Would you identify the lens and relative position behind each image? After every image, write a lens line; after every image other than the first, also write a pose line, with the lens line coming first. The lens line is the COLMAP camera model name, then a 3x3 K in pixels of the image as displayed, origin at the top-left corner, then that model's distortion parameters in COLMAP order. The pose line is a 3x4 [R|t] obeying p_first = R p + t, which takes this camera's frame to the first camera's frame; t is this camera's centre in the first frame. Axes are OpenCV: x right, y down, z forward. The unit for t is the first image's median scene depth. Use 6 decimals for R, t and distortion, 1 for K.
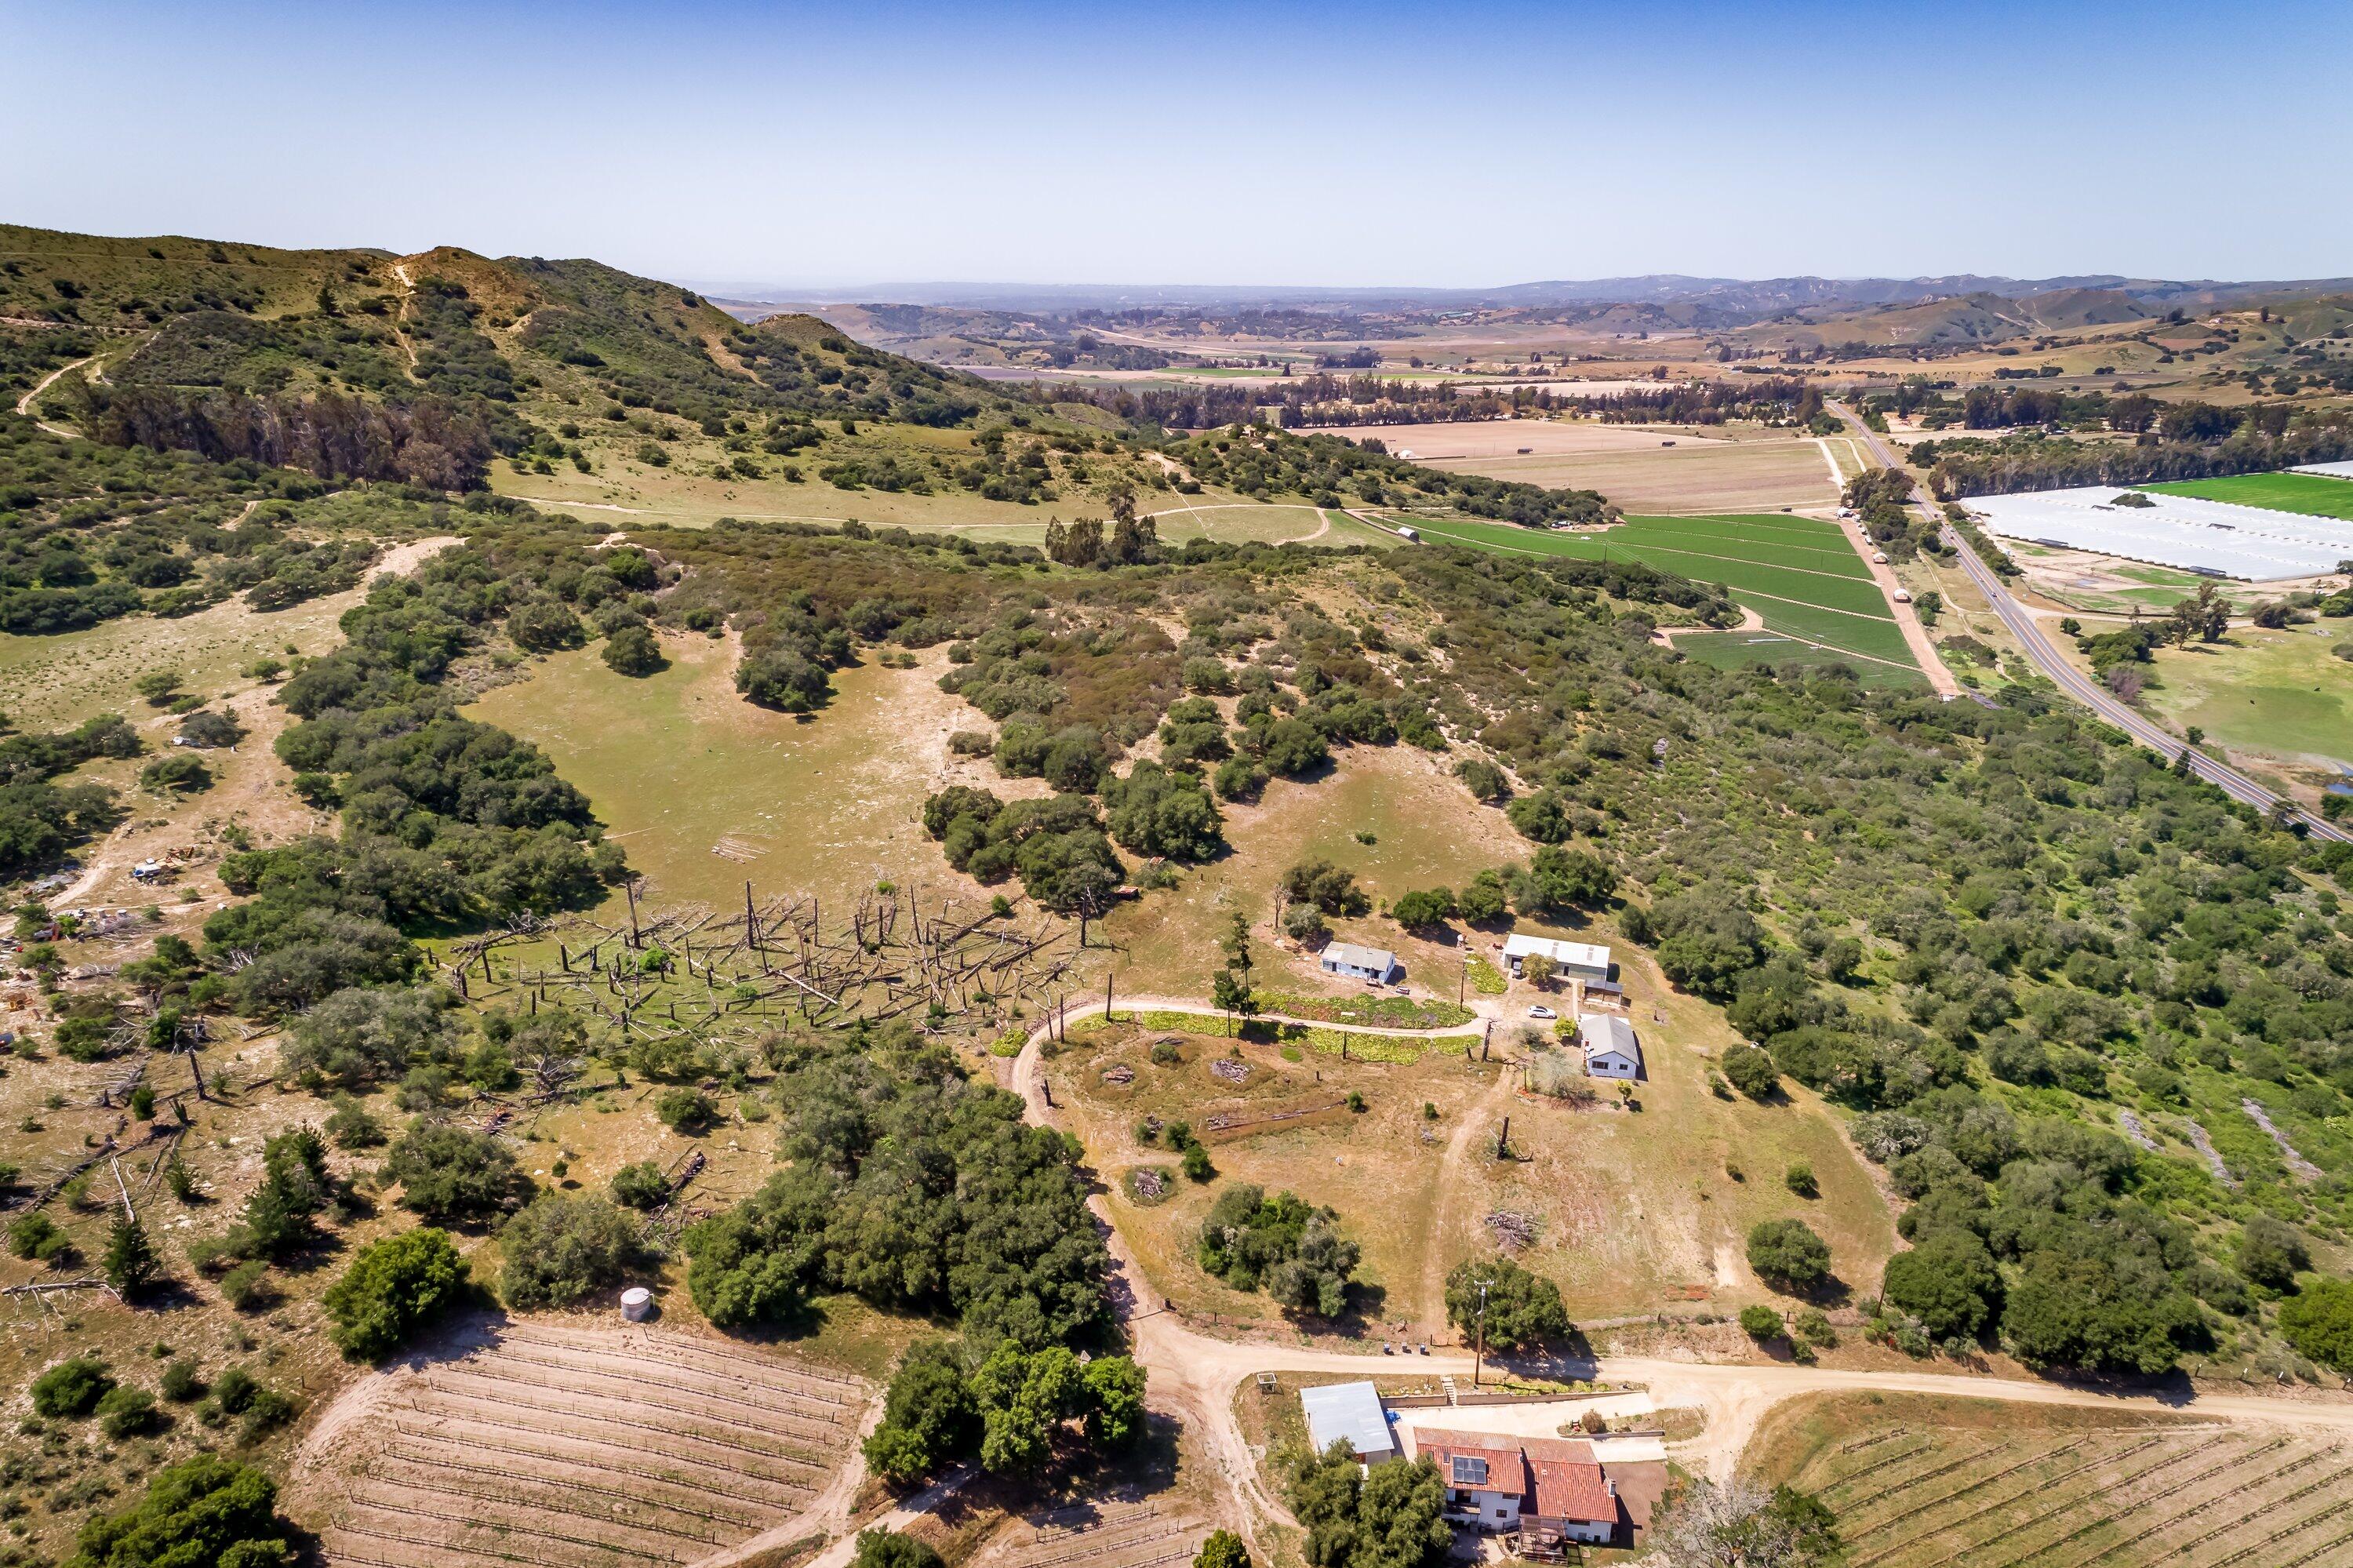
lens RADIAL K [[1581.5, 0, 1176.6], [0, 1581.5, 770.6], [0, 0, 1]] dist [0.025988, 0.011109]
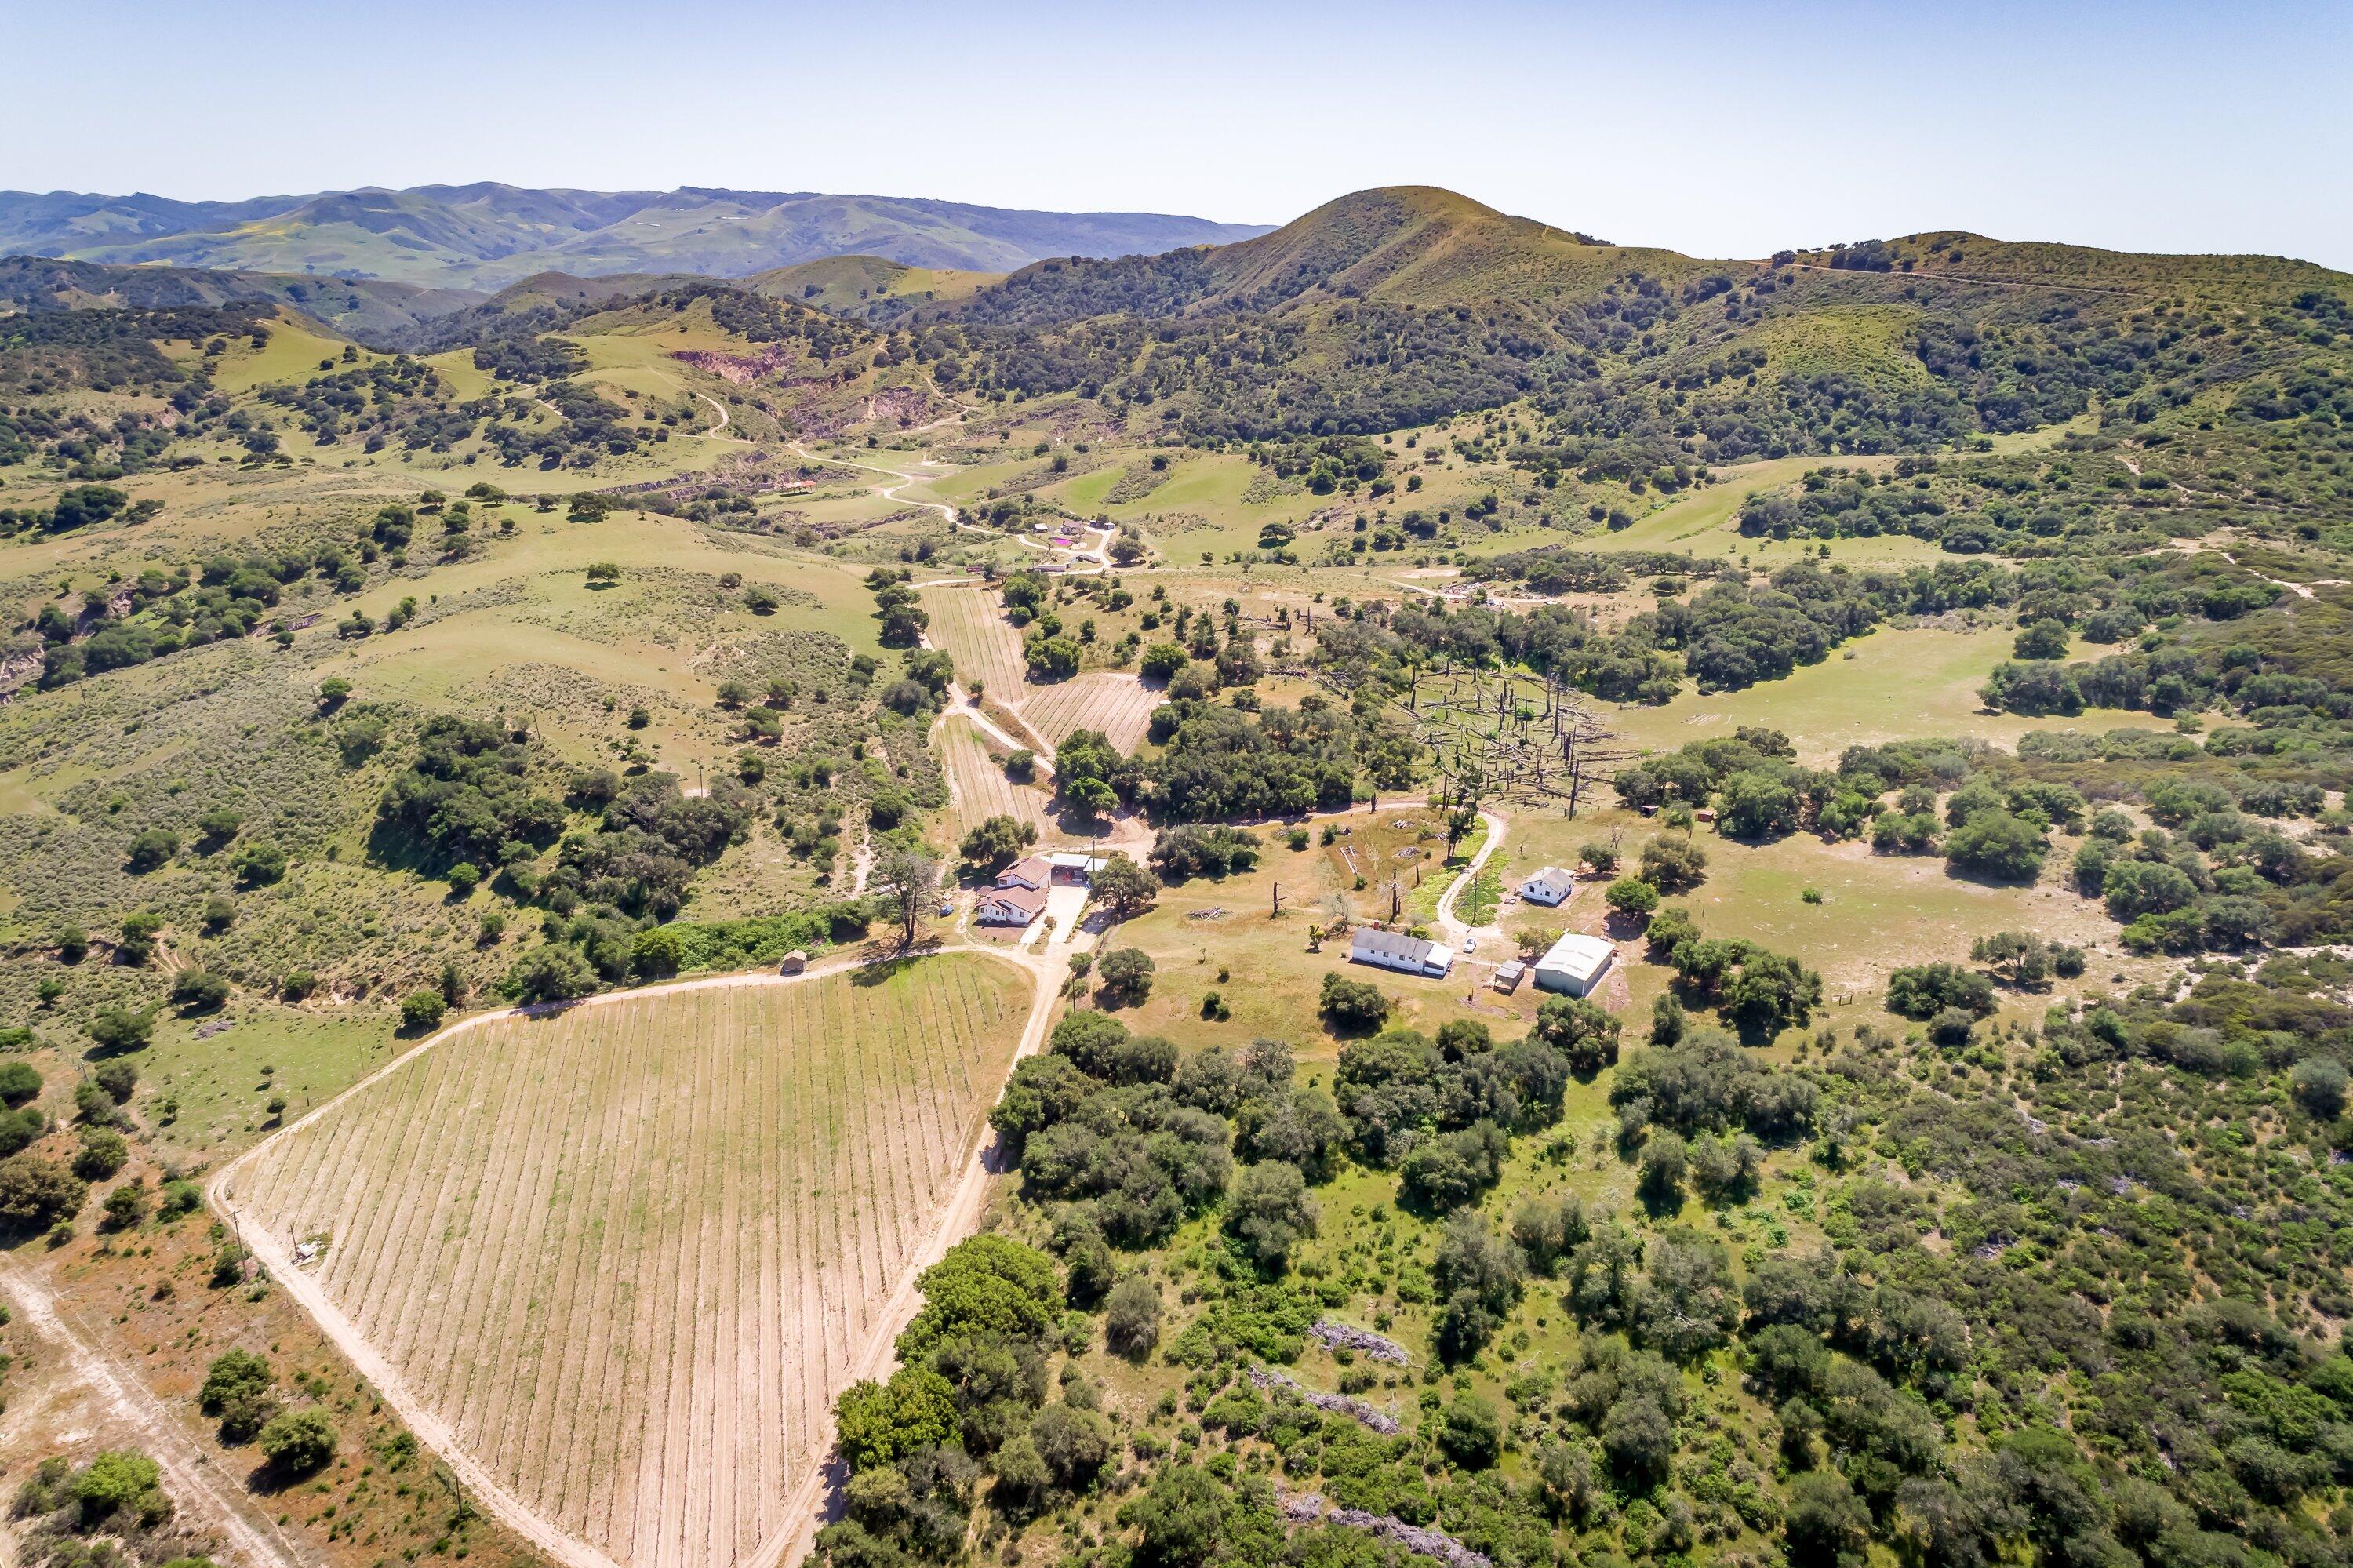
lens RADIAL K [[1581.5, 0, 1176.6], [0, 1581.5, 770.6], [0, 0, 1]] dist [0.025988, 0.011109]
pose [[-0.223738, 0.282372, -0.932849, 0.381096], [-0.326663, 0.880029, 0.344732, -0.080284], [0.918277, 0.381856, -0.104655, 0.264506]]
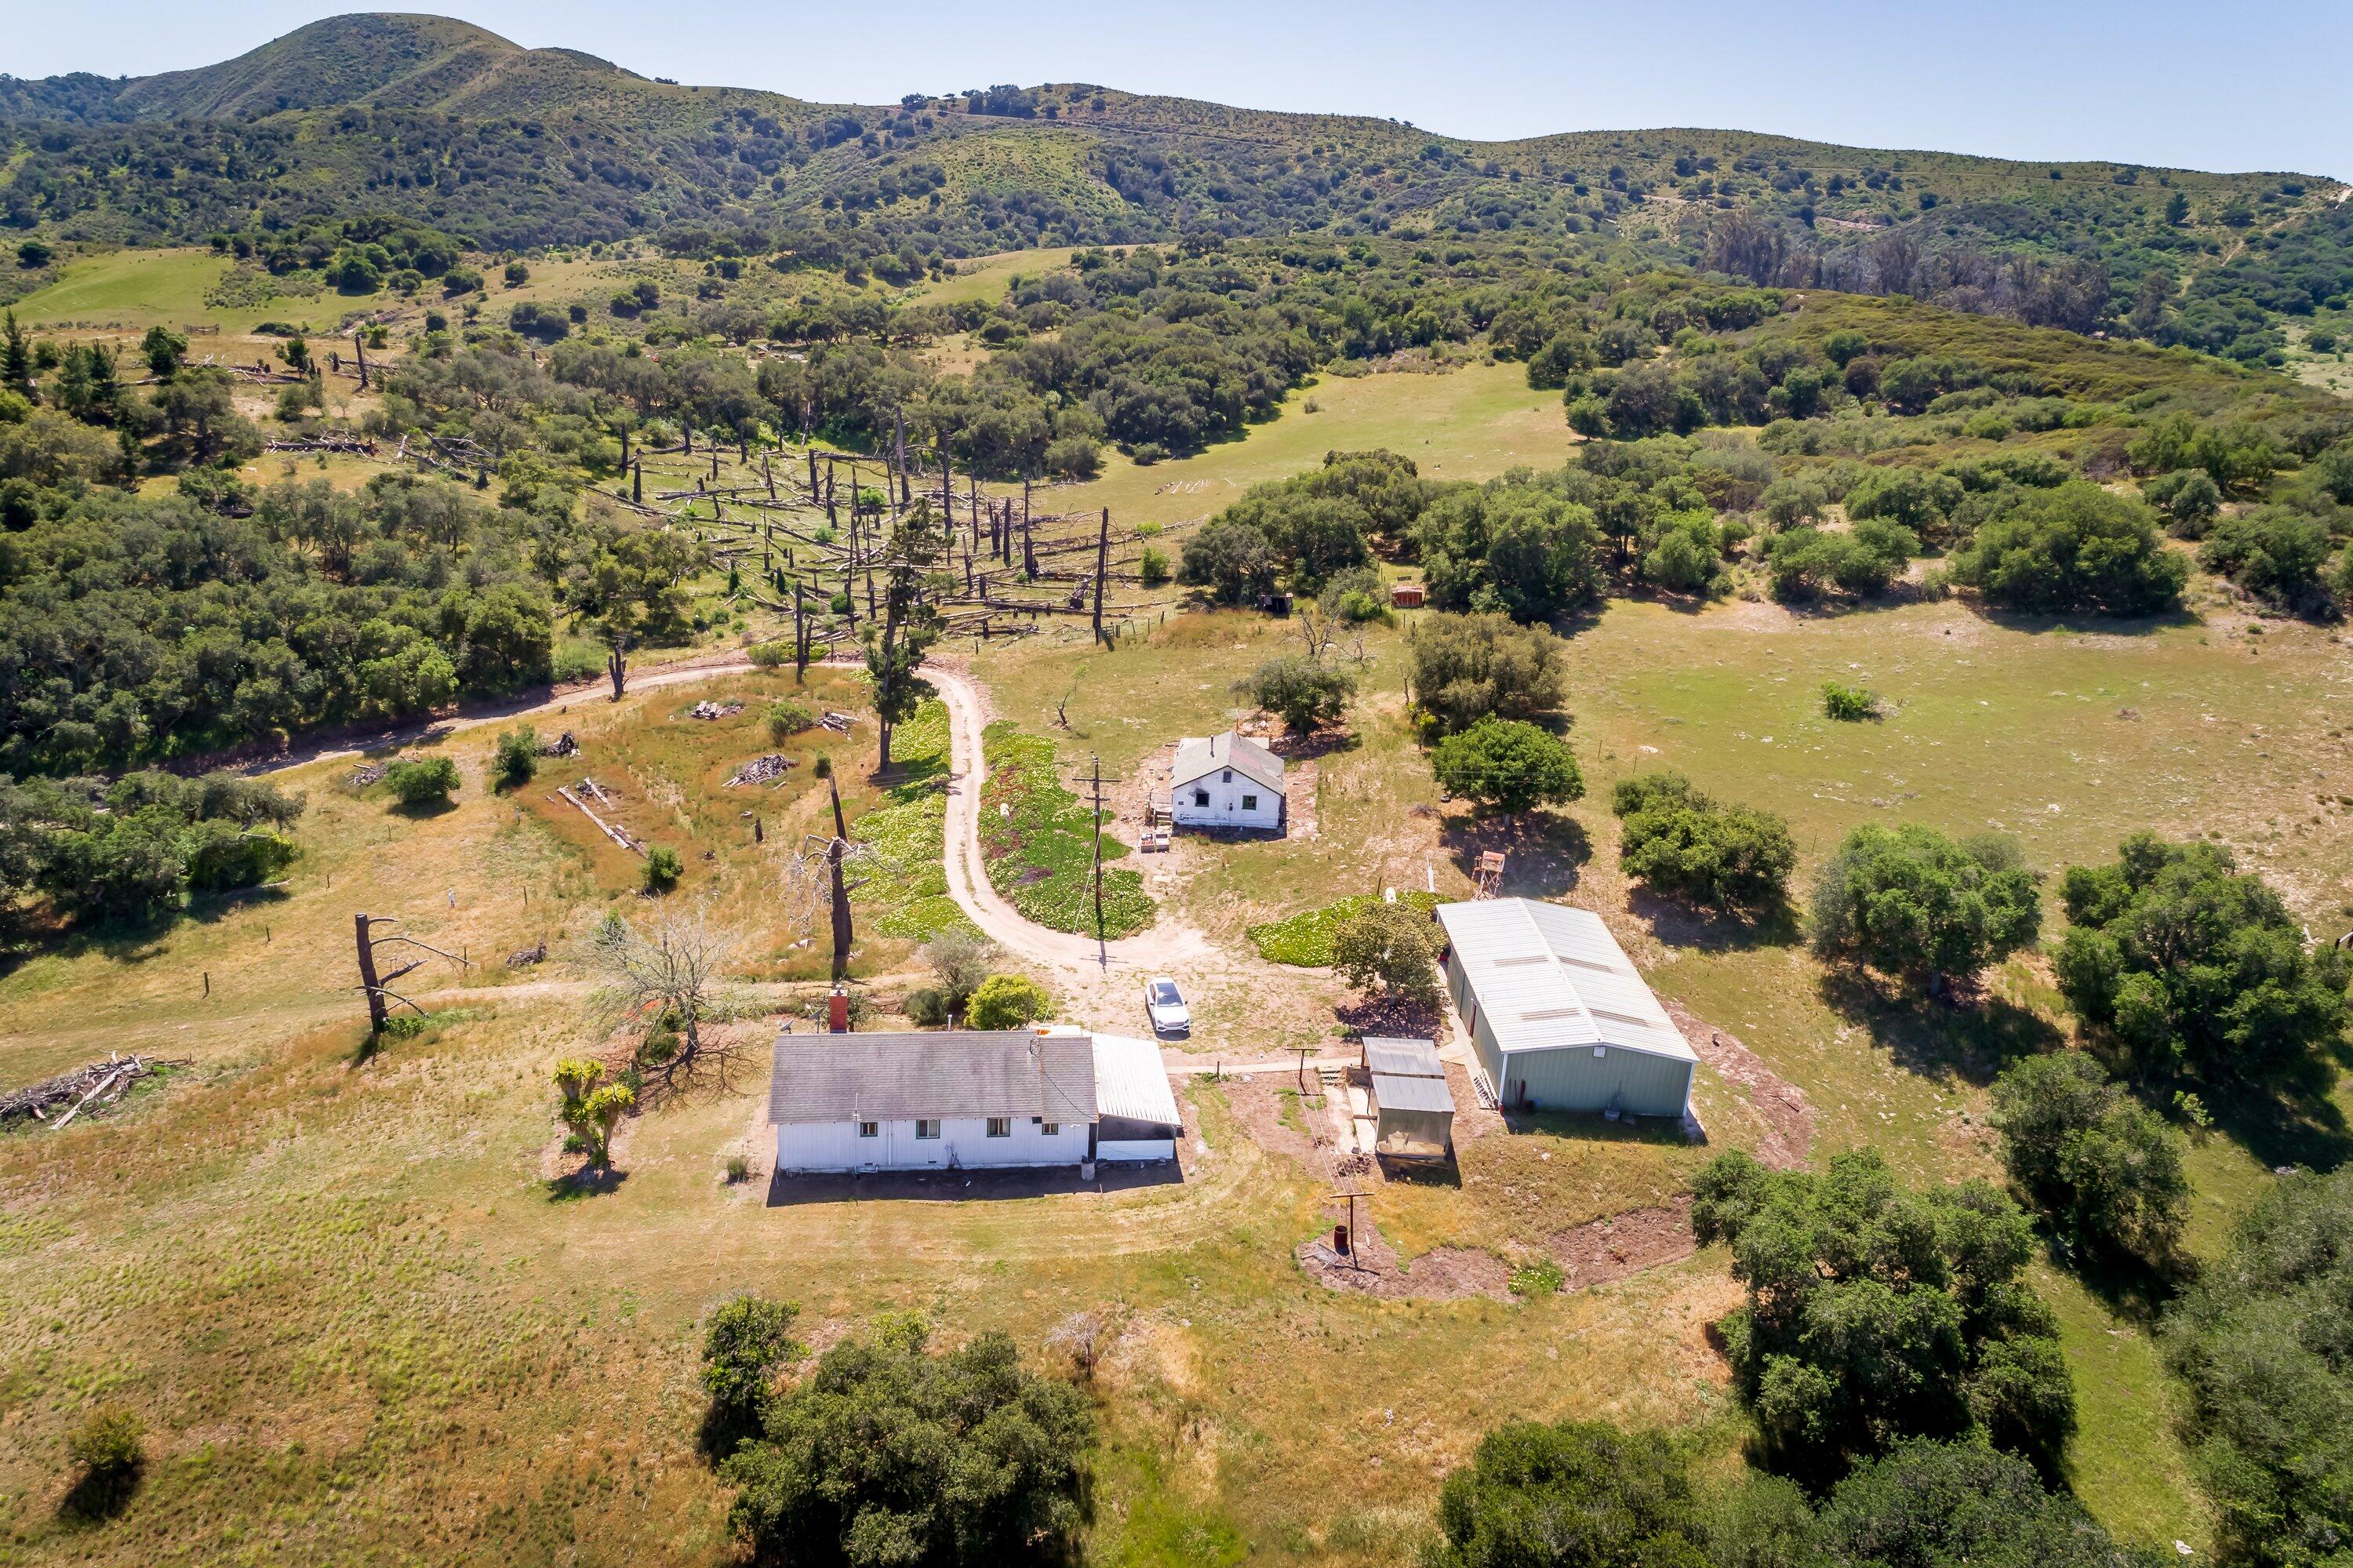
lens RADIAL K [[1581.5, 0, 1176.6], [0, 1581.5, 770.6], [0, 0, 1]] dist [0.025988, 0.011109]
pose [[0.323949, 0.285642, -0.901923, 0.148929], [-0.339513, 0.924930, 0.170984, 0.016936], [0.883056, 0.250825, 0.396609, 0.260323]]
